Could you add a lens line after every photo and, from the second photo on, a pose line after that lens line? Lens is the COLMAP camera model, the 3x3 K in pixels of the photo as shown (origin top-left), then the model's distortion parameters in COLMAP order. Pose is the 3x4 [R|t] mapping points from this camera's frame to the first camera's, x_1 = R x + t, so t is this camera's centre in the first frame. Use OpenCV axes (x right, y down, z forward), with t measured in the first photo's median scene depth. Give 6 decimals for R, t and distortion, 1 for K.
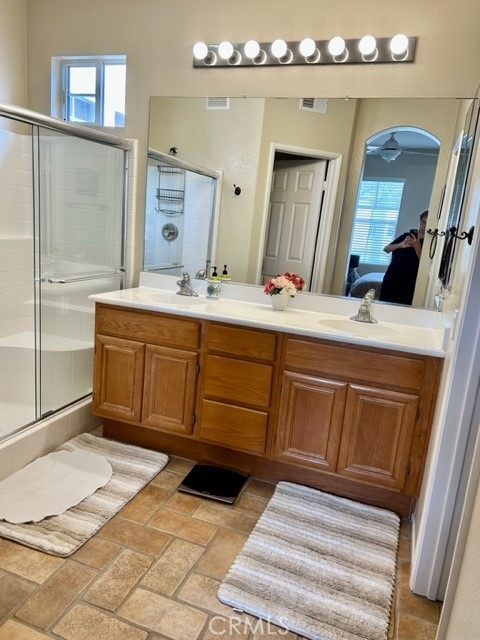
lens RADIAL K [[481.0, 0, 238.1], [0, 481.0, 322.3], [0, 0, 1]] dist [0.062195, -0.067116]
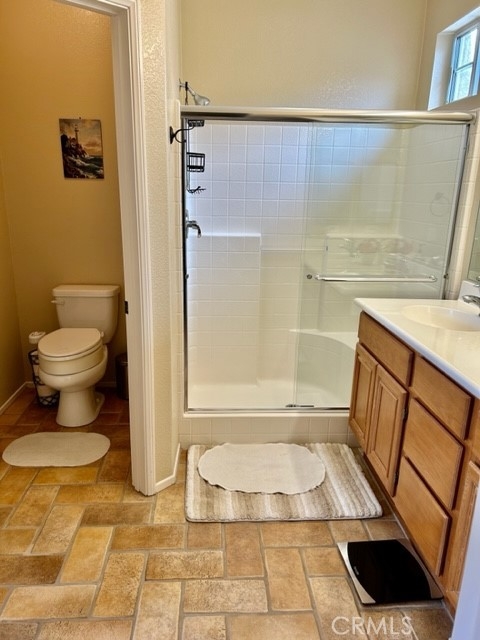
lens RADIAL K [[481.0, 0, 236.2], [0, 481.0, 320.3], [0, 0, 1]] dist [0.062195, -0.067116]
pose [[0.374483, 0.159712, -0.913375, 0.573900], [-0.168450, 0.980381, 0.102364, -0.089846], [0.911804, 0.115525, 0.394040, 0.559563]]
